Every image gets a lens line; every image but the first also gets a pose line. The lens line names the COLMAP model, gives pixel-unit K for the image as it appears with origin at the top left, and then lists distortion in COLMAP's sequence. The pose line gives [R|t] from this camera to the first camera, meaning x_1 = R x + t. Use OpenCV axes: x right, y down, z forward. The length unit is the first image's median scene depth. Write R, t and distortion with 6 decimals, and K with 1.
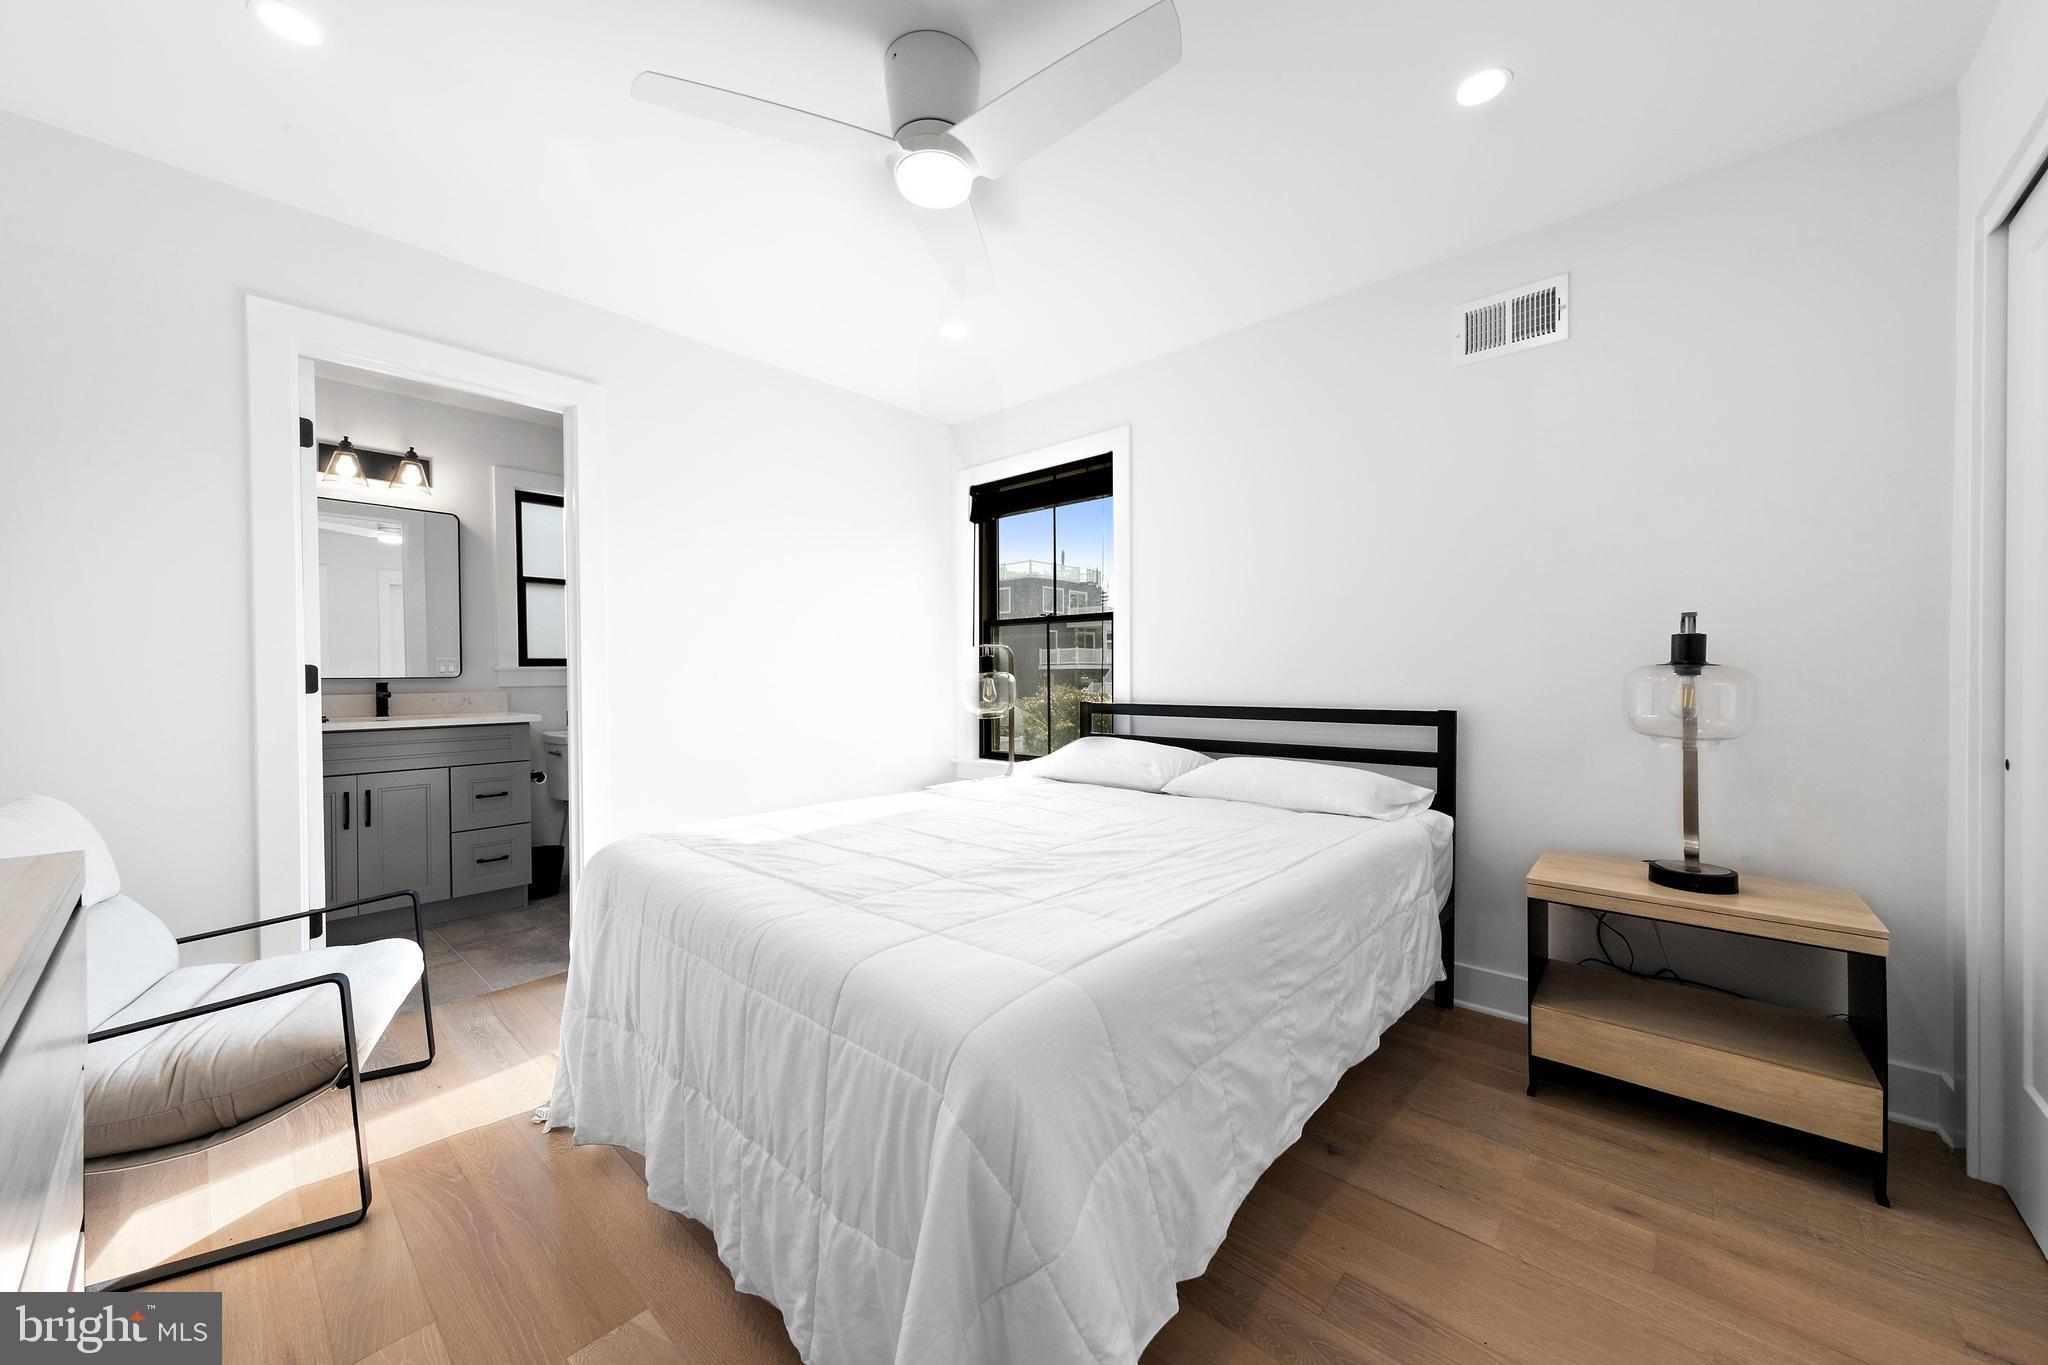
lens RADIAL K [[752.4, 0, 1007.1], [0, 752.4, 683.1], [0, 0, 1]] dist [0.020106, 0.000006]
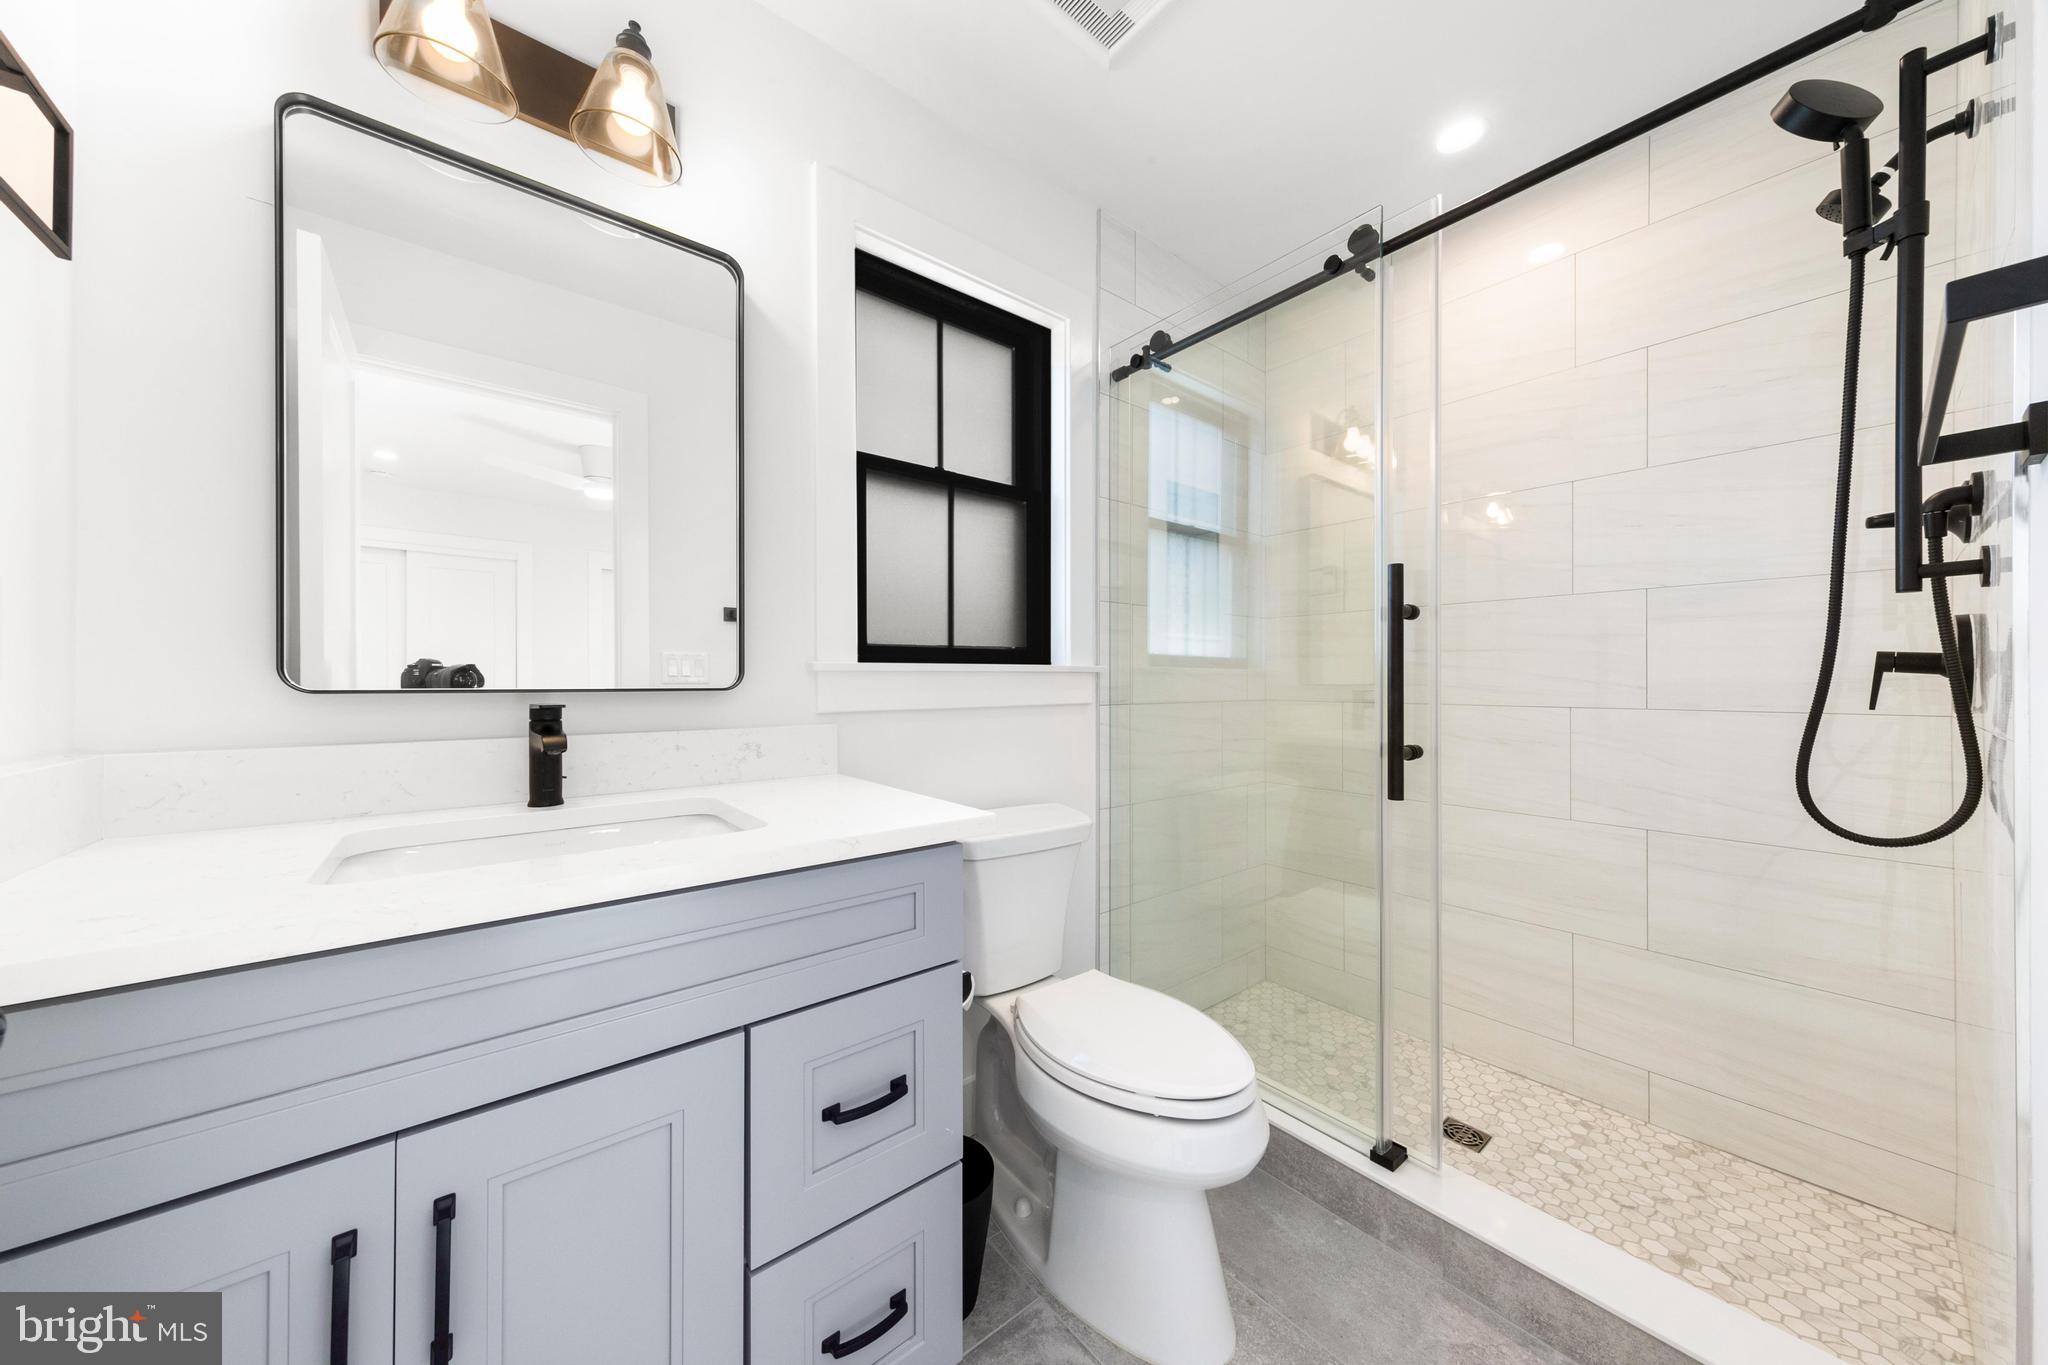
lens RADIAL K [[689.7, 0, 1024.0], [0, 689.7, 682.5], [0, 0, 1]] dist [0.000760, 0.000068]
pose [[0.990680, 0.009298, -0.135896, -0.564203], [-0.010930, 0.999877, -0.011267, -0.008876], [0.135774, 0.012648, 0.990659, 0.720309]]
